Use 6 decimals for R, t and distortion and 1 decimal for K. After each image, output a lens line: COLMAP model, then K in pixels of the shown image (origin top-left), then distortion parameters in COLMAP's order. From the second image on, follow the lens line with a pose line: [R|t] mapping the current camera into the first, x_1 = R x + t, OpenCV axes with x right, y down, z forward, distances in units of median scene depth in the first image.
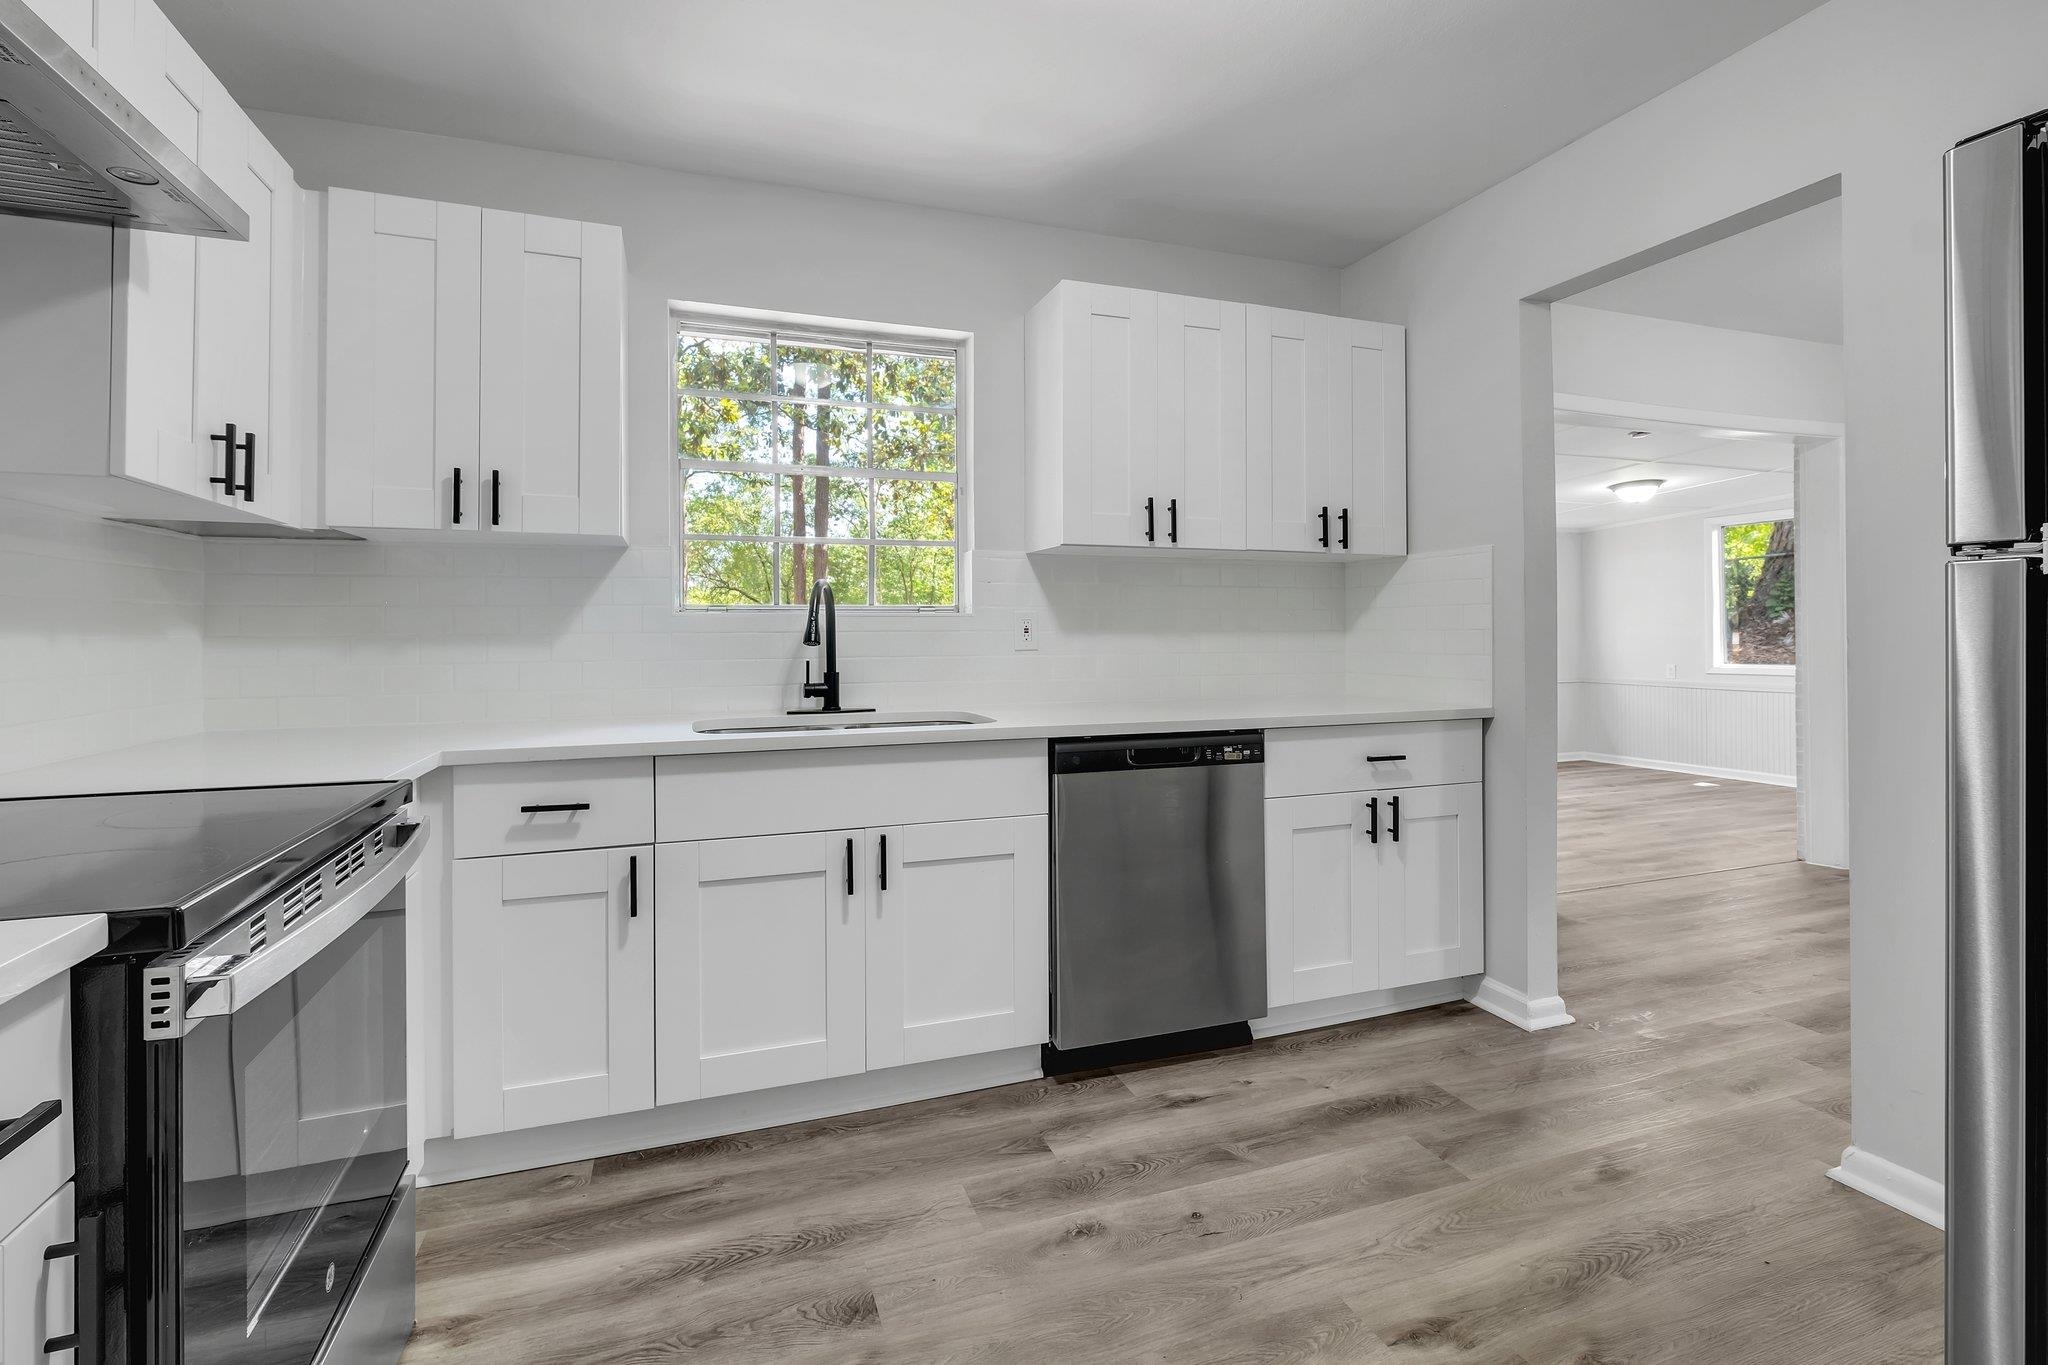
lens RADIAL K [[949.2, 0, 1019.2], [0, 949.2, 619.8], [0, 0, 1]] dist [0.000775, 0.000104]
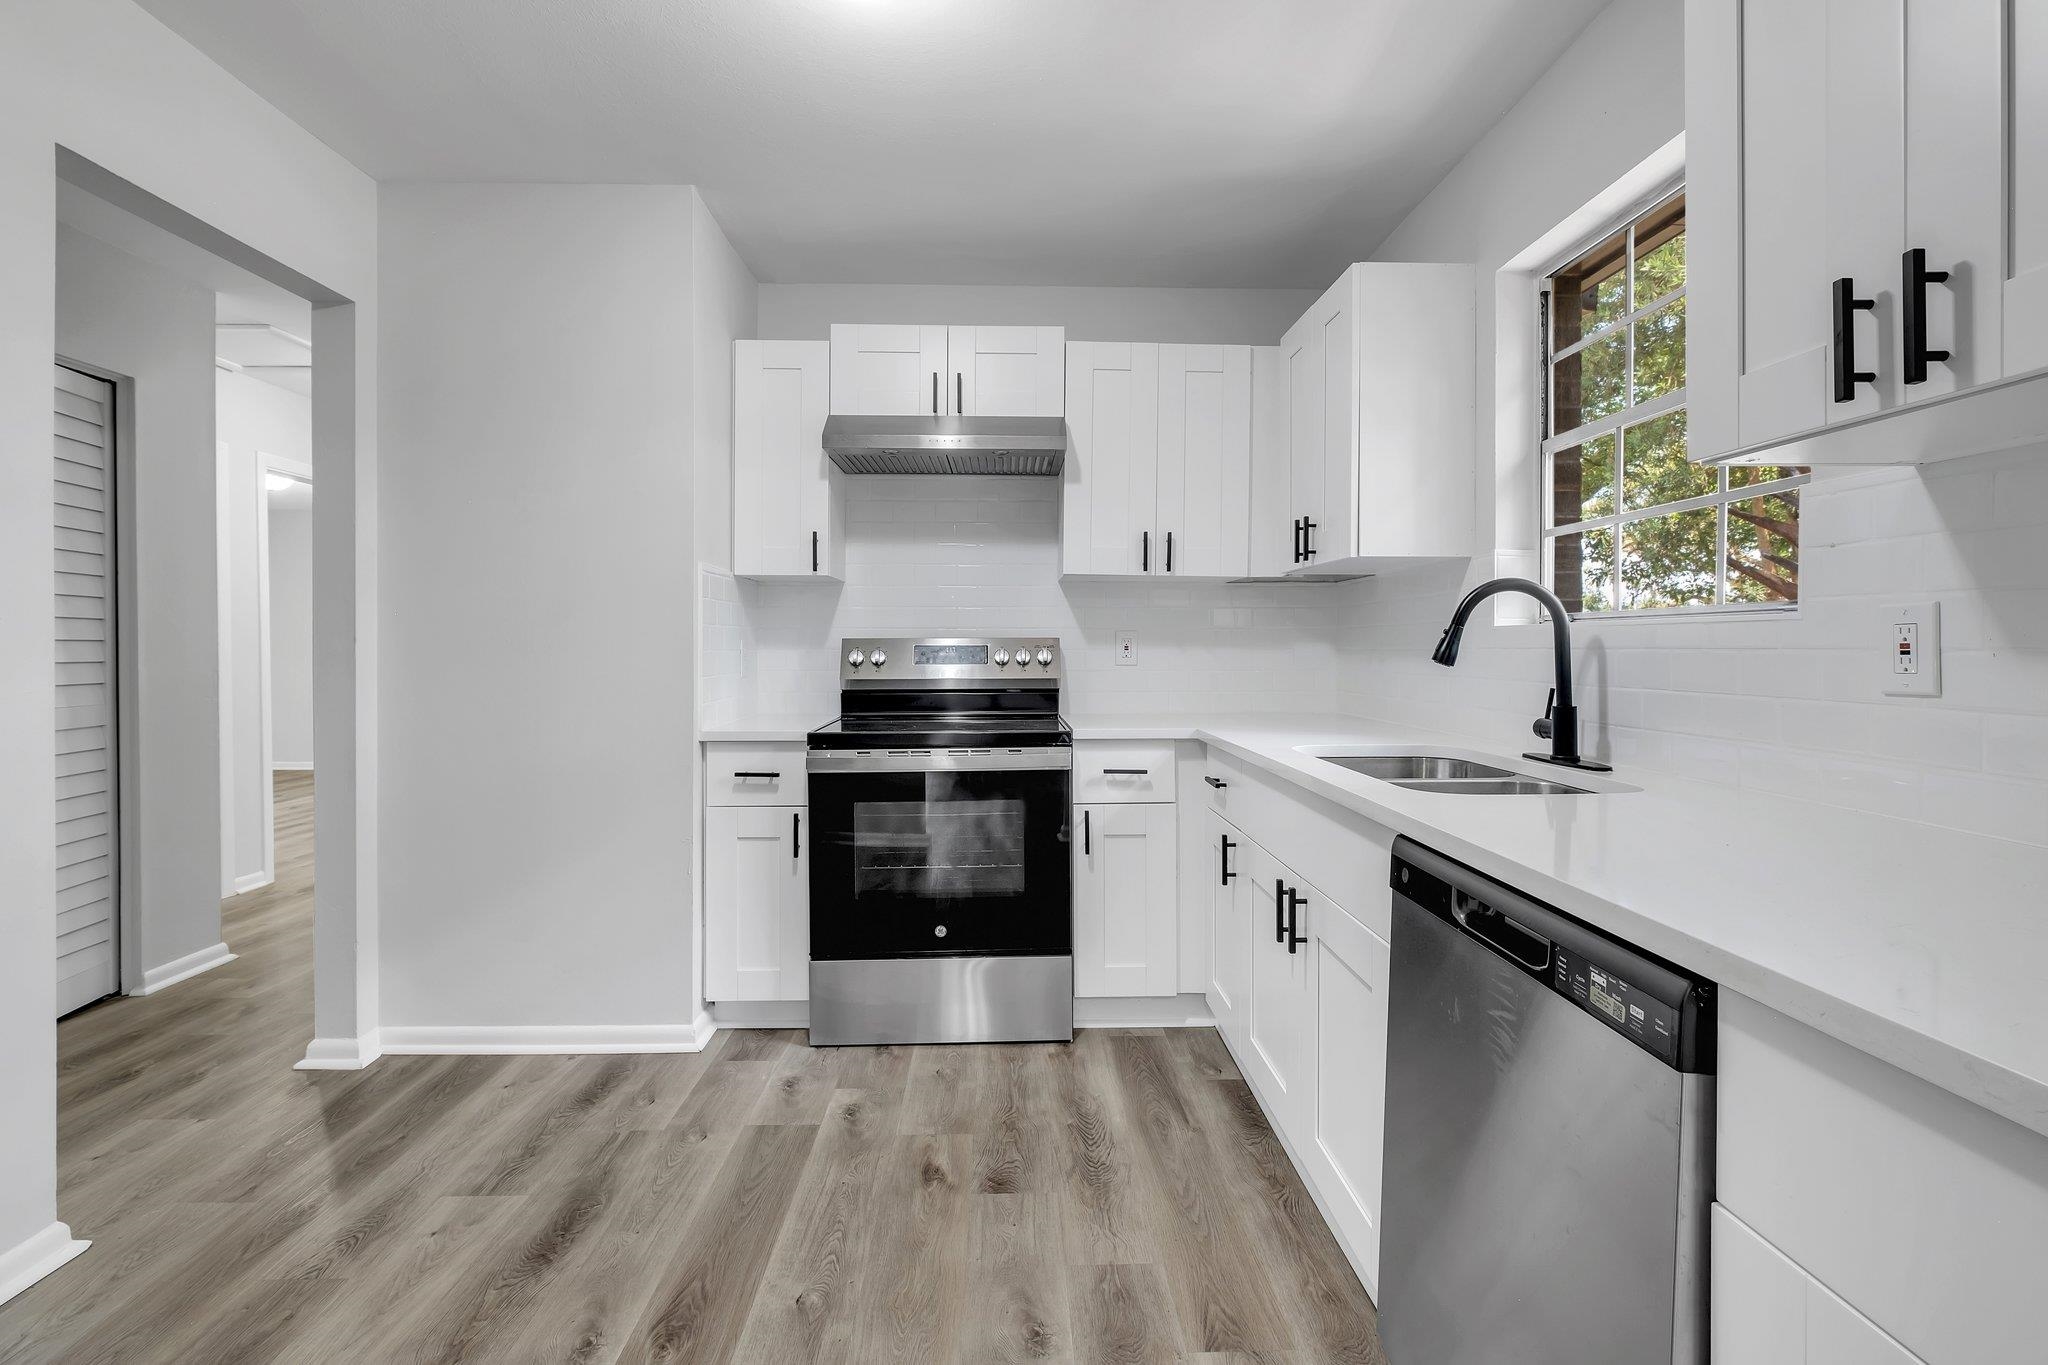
lens RADIAL K [[949.2, 0, 1019.2], [0, 949.2, 619.8], [0, 0, 1]] dist [0.000775, 0.000104]
pose [[-0.312745, -0.012435, -0.949756, 0.867567], [0.009233, 0.999827, -0.016131, -0.001495], [0.949792, -0.013814, -0.312576, 1.206687]]
